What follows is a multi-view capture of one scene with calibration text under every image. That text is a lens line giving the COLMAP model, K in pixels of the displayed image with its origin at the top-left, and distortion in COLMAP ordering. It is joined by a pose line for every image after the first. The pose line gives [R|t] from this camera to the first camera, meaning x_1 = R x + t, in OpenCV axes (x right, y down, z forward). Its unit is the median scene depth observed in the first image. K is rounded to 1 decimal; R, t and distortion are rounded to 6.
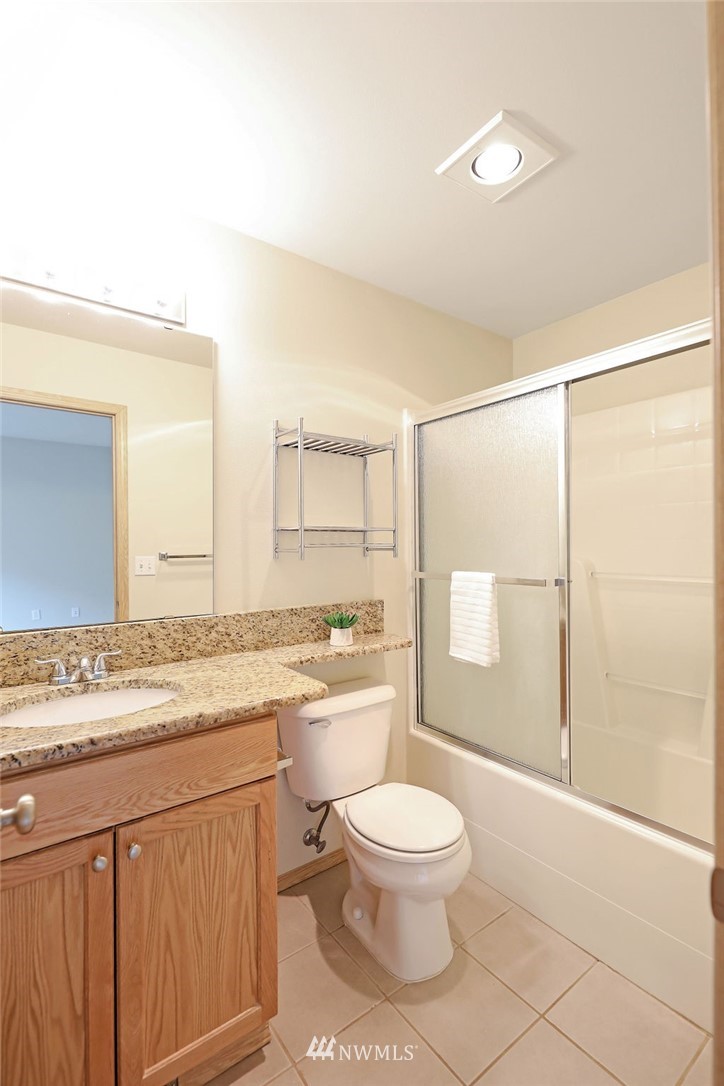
lens RADIAL K [[509.2, 0, 365.0], [0, 509.2, 539.4], [0, 0, 1]] dist [0.001976, -0.000309]
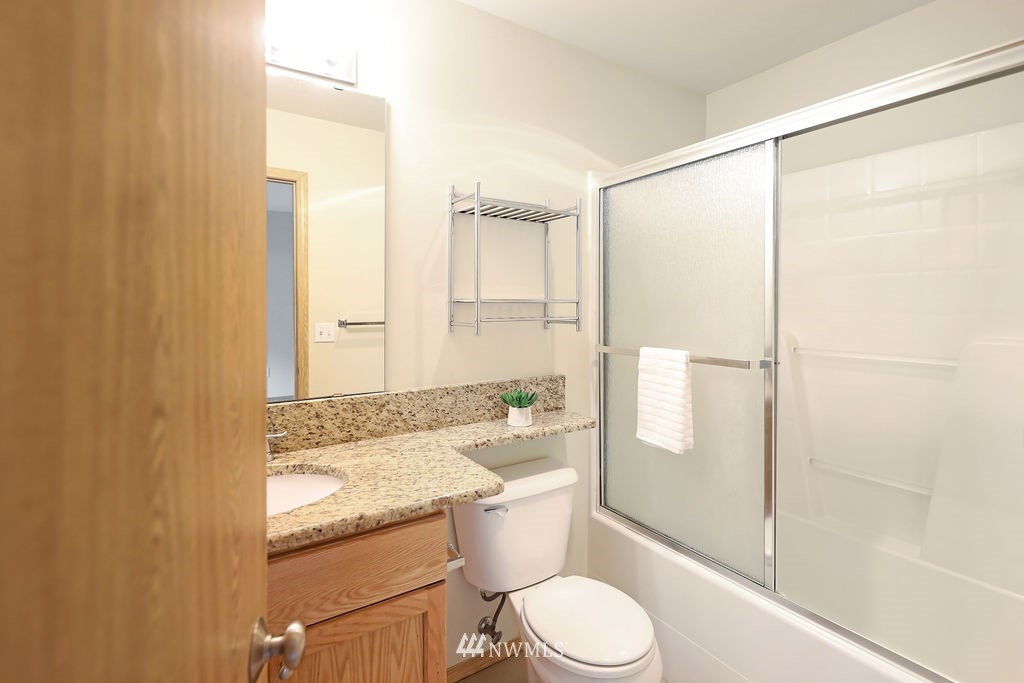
lens RADIAL K [[480.1, 0, 504.1], [0, 480.1, 302.2], [0, 0, 1]] dist [0.001976, -0.000309]
pose [[0.996514, 0.007760, -0.083069, -0.003603], [-0.006761, 0.999901, 0.012300, -0.030429], [0.083156, -0.011696, 0.996468, 0.125621]]
